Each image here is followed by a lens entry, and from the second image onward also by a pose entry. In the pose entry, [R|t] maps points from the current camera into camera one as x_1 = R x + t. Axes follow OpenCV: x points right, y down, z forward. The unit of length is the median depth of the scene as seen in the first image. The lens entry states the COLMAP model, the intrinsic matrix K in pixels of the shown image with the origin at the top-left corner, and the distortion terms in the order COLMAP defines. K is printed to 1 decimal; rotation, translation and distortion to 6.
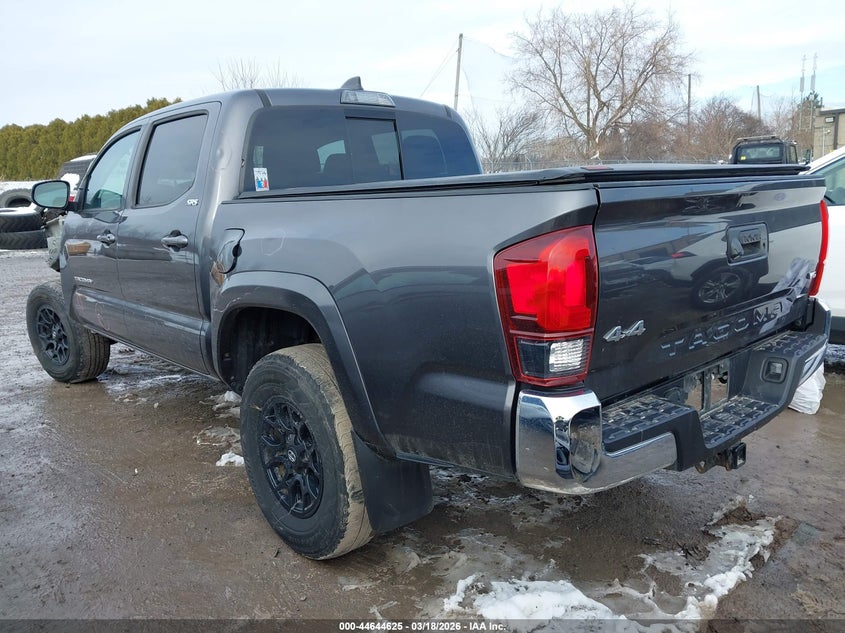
lens RADIAL K [[694.8, 0, 422.5], [0, 694.8, 316.5], [0, 0, 1]] dist [0.005304, -0.002464]
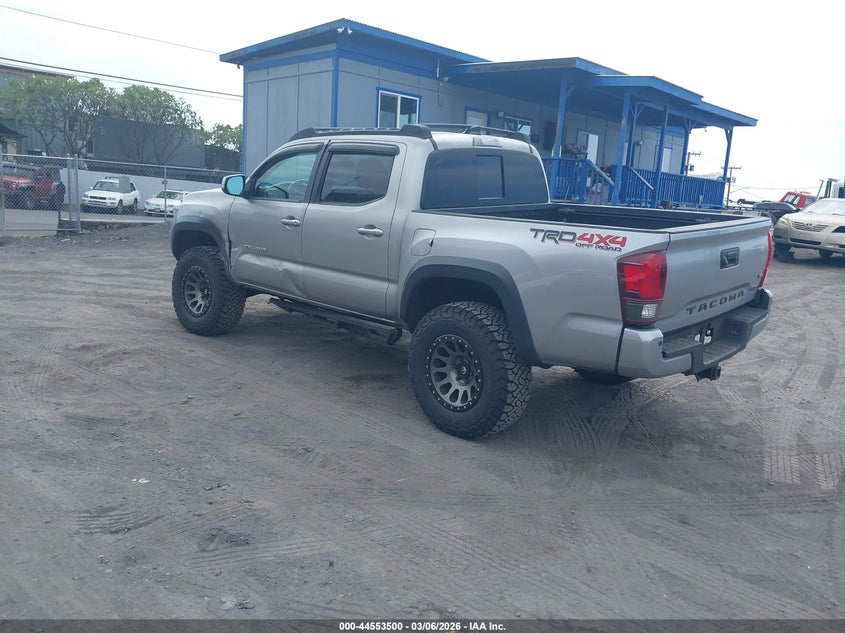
lens RADIAL K [[694.8, 0, 422.5], [0, 694.8, 316.5], [0, 0, 1]] dist [0.005304, -0.002464]
pose [[0.994070, 0.042701, 0.100006, -0.499683], [-0.046492, 0.998274, 0.035883, 0.022582], [-0.098301, -0.040320, 0.994340, -0.730208]]
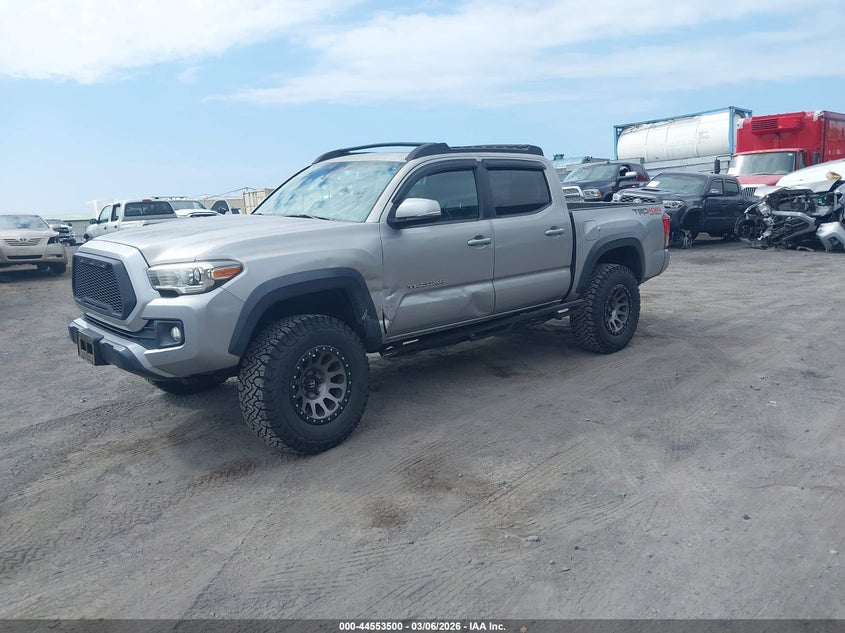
lens RADIAL K [[694.8, 0, 422.5], [0, 694.8, 316.5], [0, 0, 1]] dist [0.005304, -0.002464]
pose [[-0.071818, -0.149378, 0.986169, -2.833140], [0.200396, 0.966399, 0.160977, -0.334050], [-0.977079, 0.209185, -0.039470, 1.830175]]
